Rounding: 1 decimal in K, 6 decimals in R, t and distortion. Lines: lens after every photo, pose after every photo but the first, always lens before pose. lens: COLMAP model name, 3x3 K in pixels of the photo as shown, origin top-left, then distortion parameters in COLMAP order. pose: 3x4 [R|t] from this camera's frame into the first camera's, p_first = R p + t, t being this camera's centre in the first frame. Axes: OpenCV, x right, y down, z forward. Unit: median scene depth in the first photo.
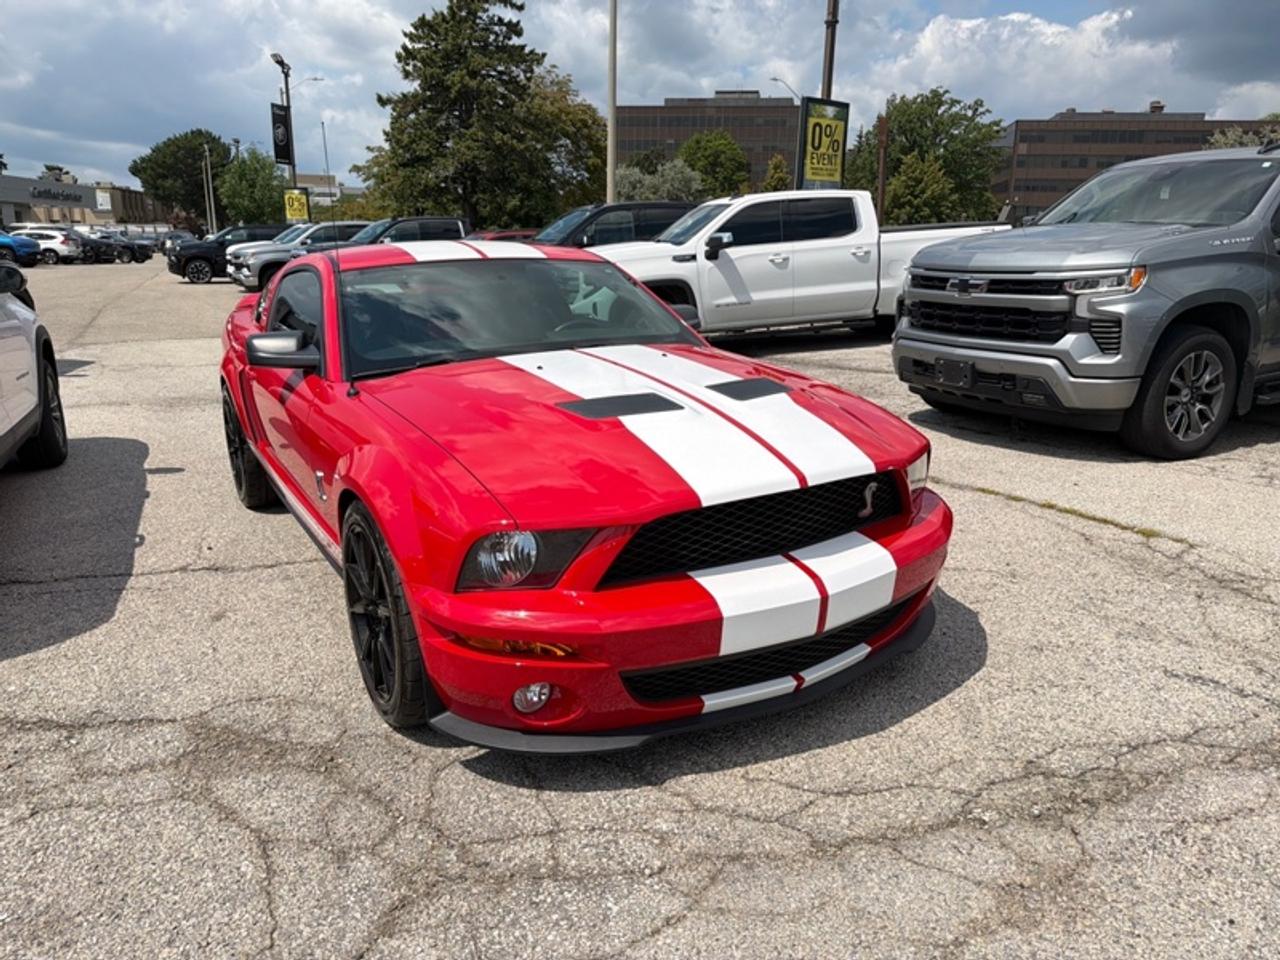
lens RADIAL K [[905.6, 0, 638.3], [0, 905.6, 486.9], [0, 0, 1]] dist [0.021050, -0.032756]
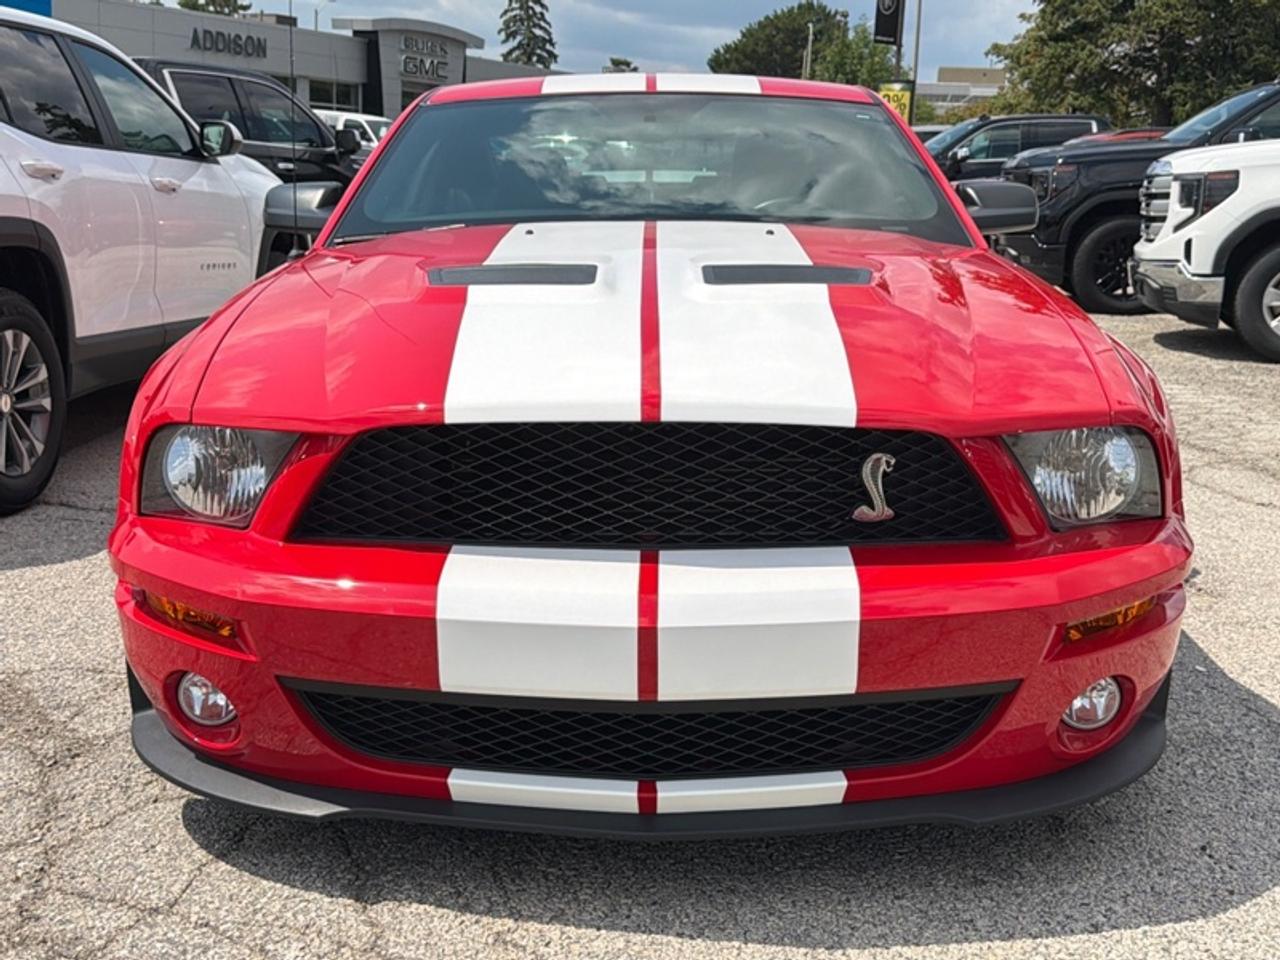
lens RADIAL K [[1510.7, 0, 638.8], [0, 1510.7, 483.7], [0, 0, 1]] dist [0.022795, 0.000000]
pose [[0.841819, 0.129487, -0.523999, 0.145410], [-0.165468, 0.985966, -0.022185, 0.012965], [0.513772, 0.105380, 0.851430, 0.053963]]
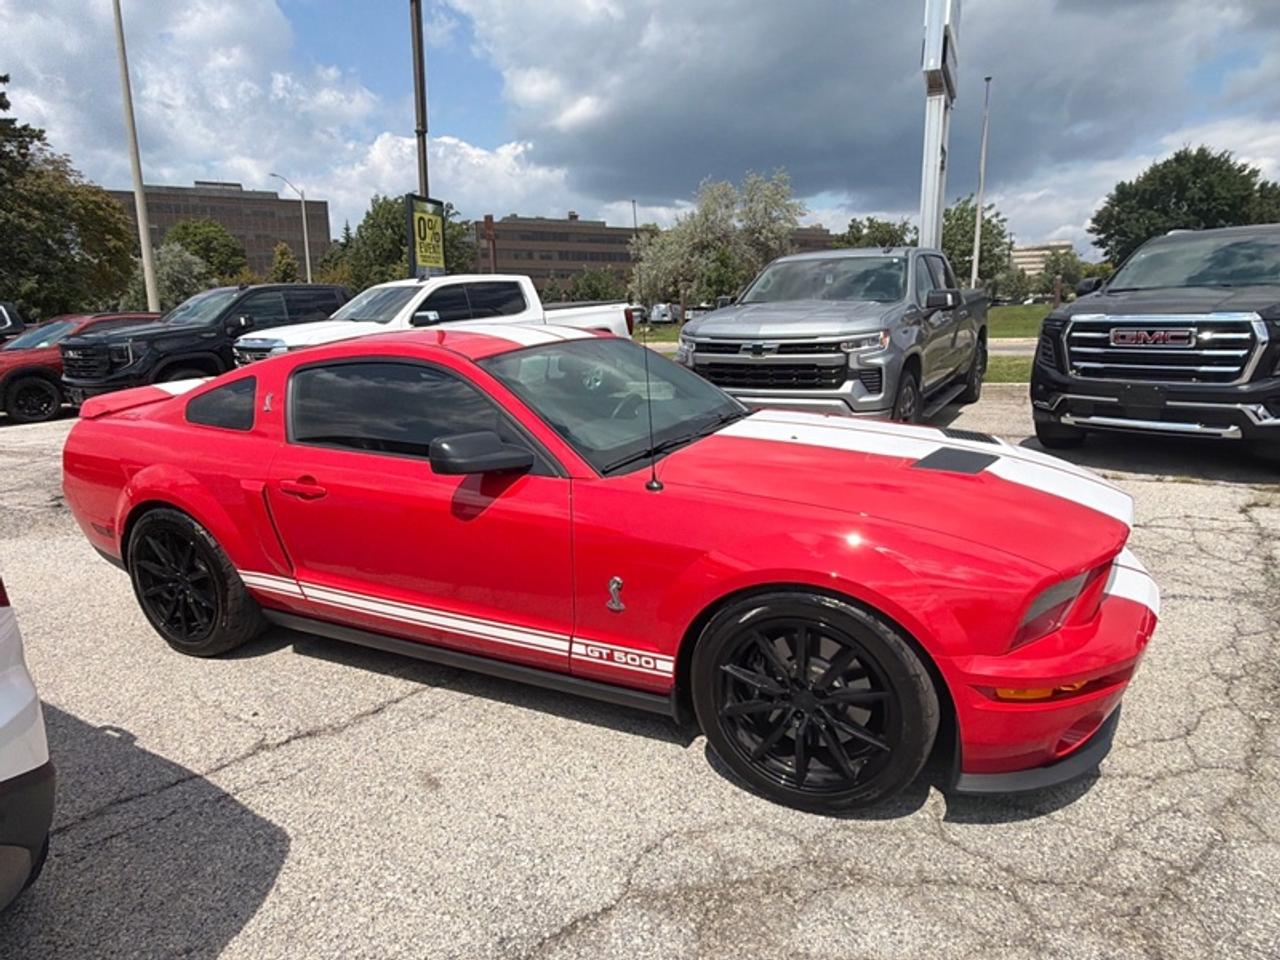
lens RADIAL K [[787.2, 0, 632.0], [0, 787.2, 473.7], [0, 0, 1]] dist [-0.007824, 0.003725]
pose [[0.838160, -0.125066, 0.530891, -0.211293], [0.161260, 0.986663, -0.022158, -0.028002], [-0.521040, 0.104183, 0.847150, 0.090414]]
